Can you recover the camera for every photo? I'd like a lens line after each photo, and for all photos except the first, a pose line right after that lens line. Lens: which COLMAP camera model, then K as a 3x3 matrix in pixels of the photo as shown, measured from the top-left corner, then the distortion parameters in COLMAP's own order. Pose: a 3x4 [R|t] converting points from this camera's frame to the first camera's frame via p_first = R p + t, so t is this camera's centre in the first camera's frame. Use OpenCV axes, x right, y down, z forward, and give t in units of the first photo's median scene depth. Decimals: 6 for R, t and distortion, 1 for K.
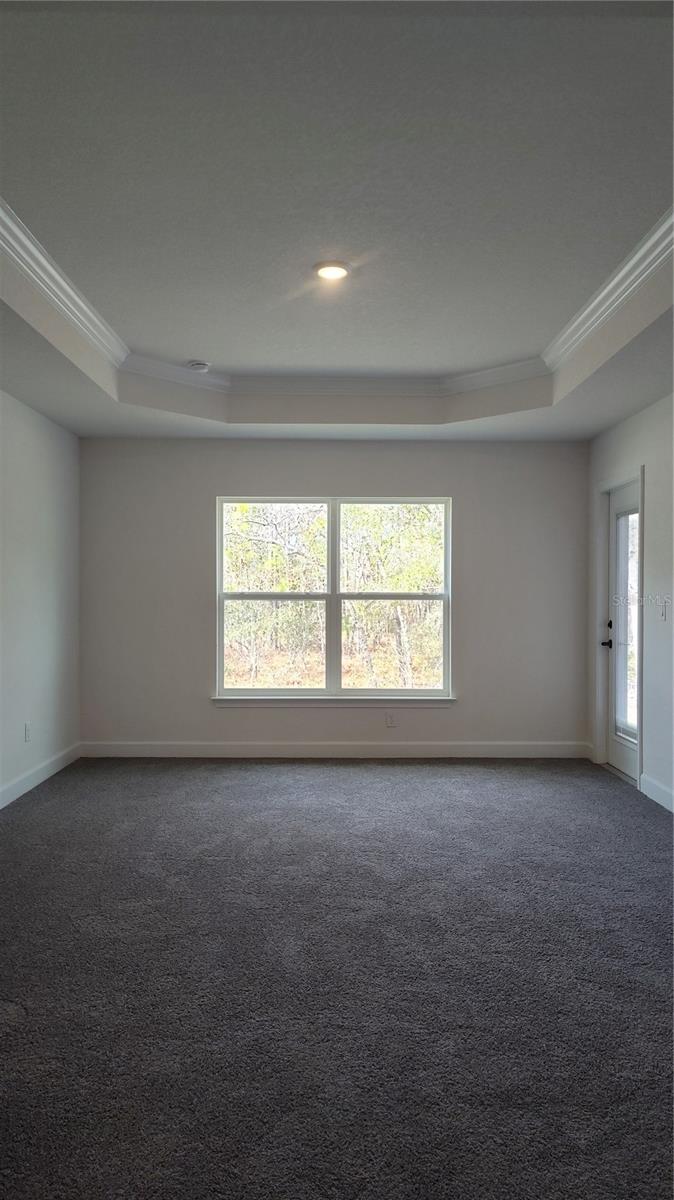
lens RADIAL K [[806.3, 0, 337.0], [0, 806.3, 600.0], [0, 0, 1]] dist [-0.001752, -0.001620]
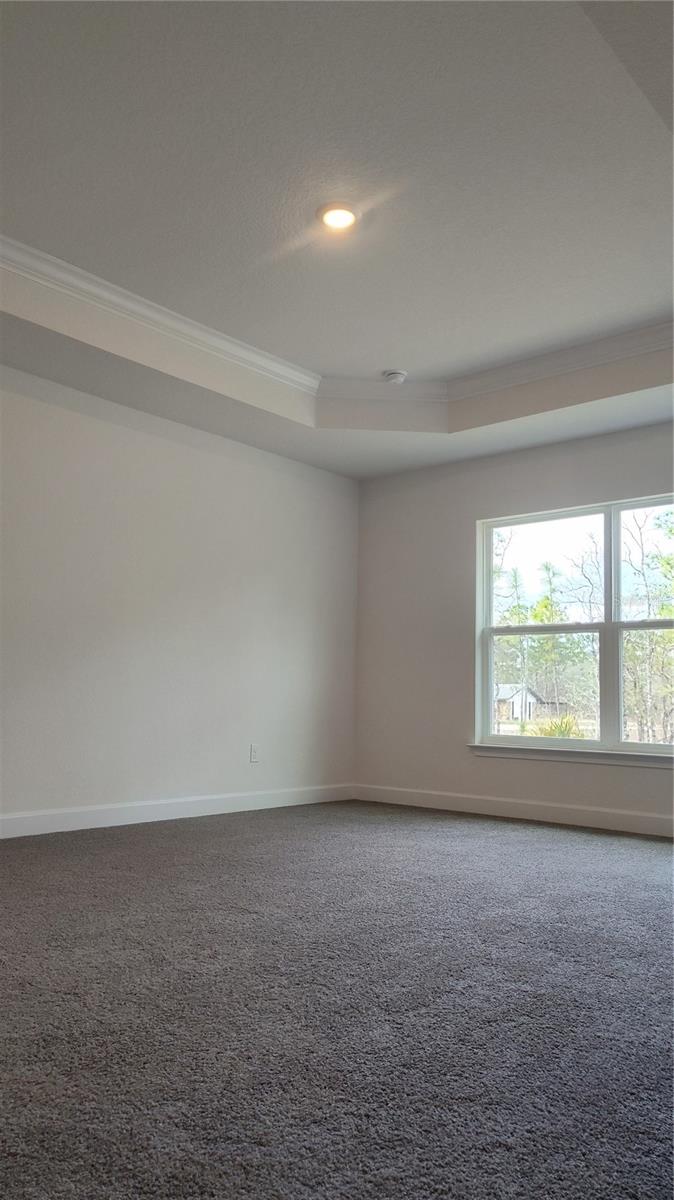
lens RADIAL K [[818.5, 0, 337.4], [0, 818.5, 655.5], [0, 0, 1]] dist [-0.001782, -0.000640]
pose [[0.762468, -0.013667, -0.646881, 0.319271], [-0.001496, 0.999737, -0.022886, 0.044029], [0.647024, 0.018418, 0.762247, 0.202852]]
